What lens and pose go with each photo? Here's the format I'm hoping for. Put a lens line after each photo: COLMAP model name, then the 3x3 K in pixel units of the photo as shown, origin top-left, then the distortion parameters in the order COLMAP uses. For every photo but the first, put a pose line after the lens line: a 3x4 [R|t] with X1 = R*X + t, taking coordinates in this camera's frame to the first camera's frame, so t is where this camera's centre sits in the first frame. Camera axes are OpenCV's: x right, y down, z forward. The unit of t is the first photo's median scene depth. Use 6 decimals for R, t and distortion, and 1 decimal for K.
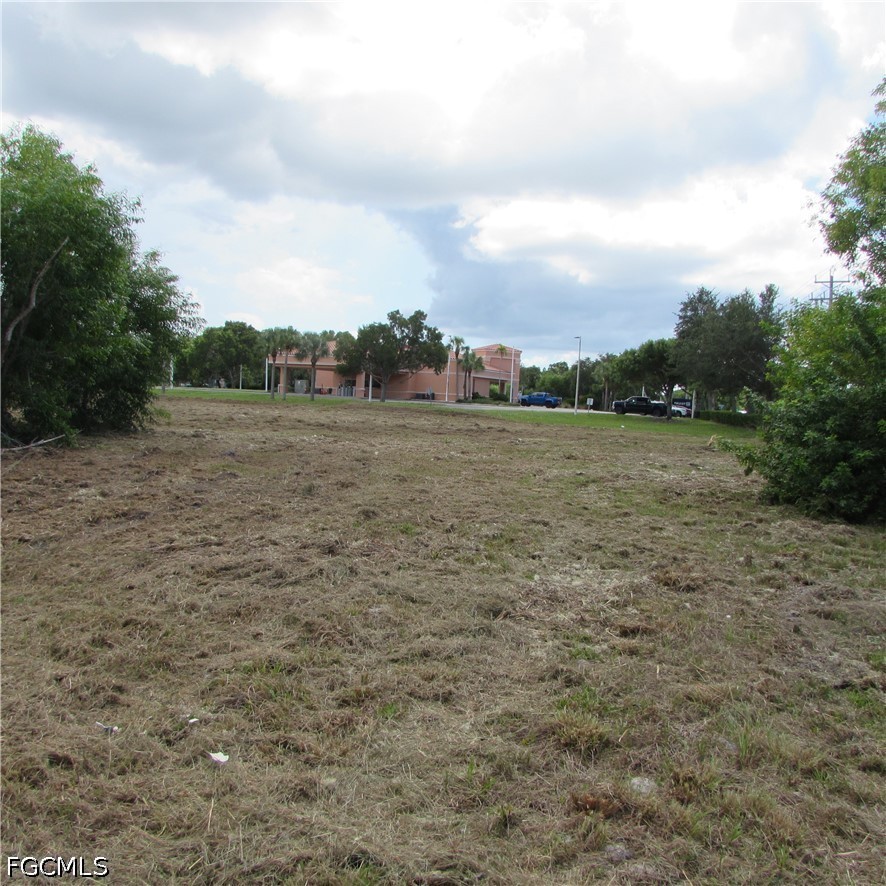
lens RADIAL K [[854.5, 0, 444.7], [0, 854.5, 443.3], [0, 0, 1]] dist [-0.020511, 0.000000]
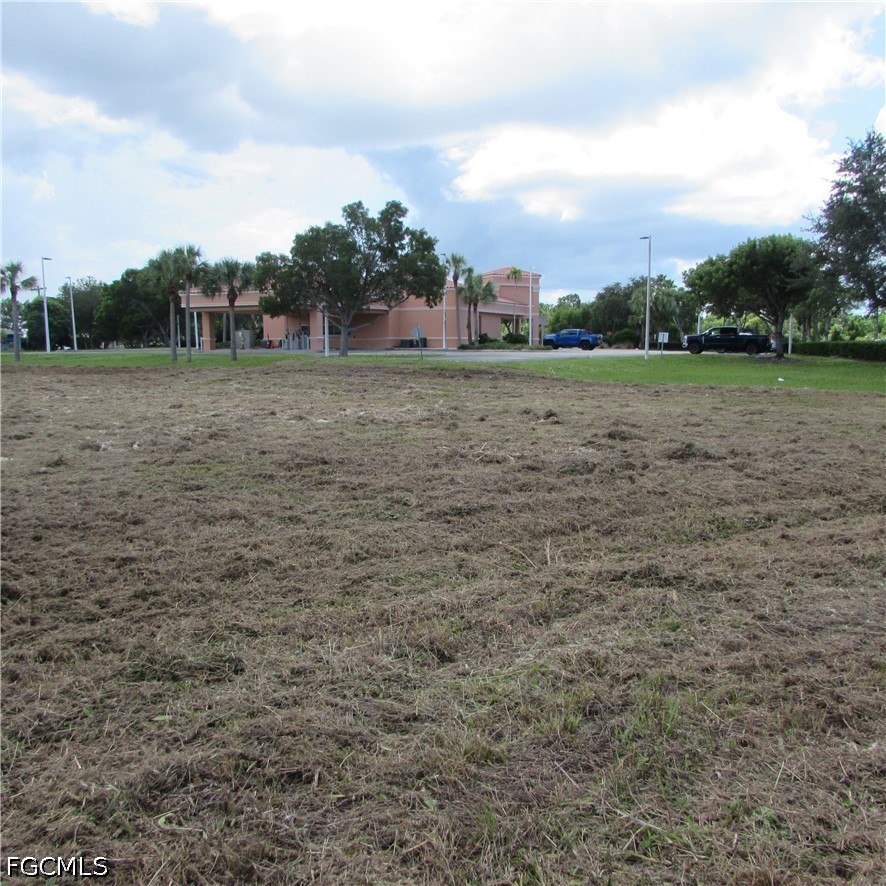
lens RADIAL K [[854.5, 0, 445.6], [0, 854.5, 435.7], [0, 0, 1]] dist [-0.020511, 0.000000]
pose [[0.998357, -0.056663, 0.008471, -0.006741], [0.056123, 0.996952, 0.054199, -0.016807], [-0.011517, -0.053634, 0.998494, 0.309545]]
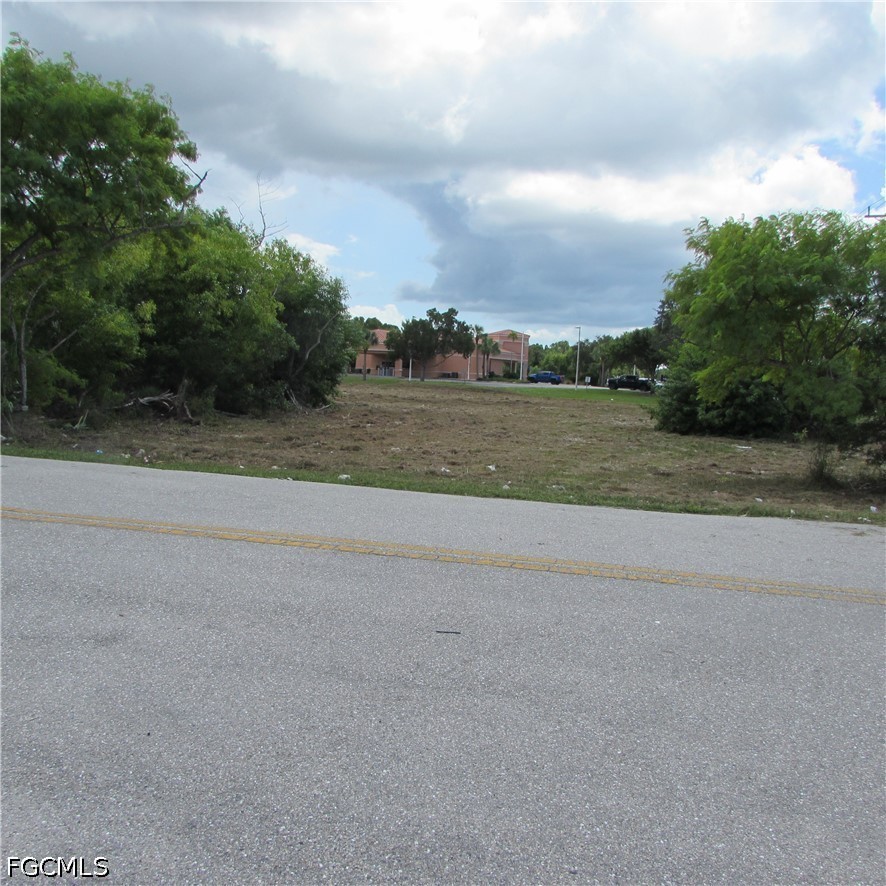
lens RADIAL K [[854.5, 0, 441.0], [0, 854.5, 447.8], [0, 0, 1]] dist [-0.020511, 0.000000]
pose [[0.999971, -0.005820, -0.004968, -0.031982], [0.005990, 0.999375, 0.034852, 0.004866], [0.004762, -0.034881, 0.999380, -0.209275]]
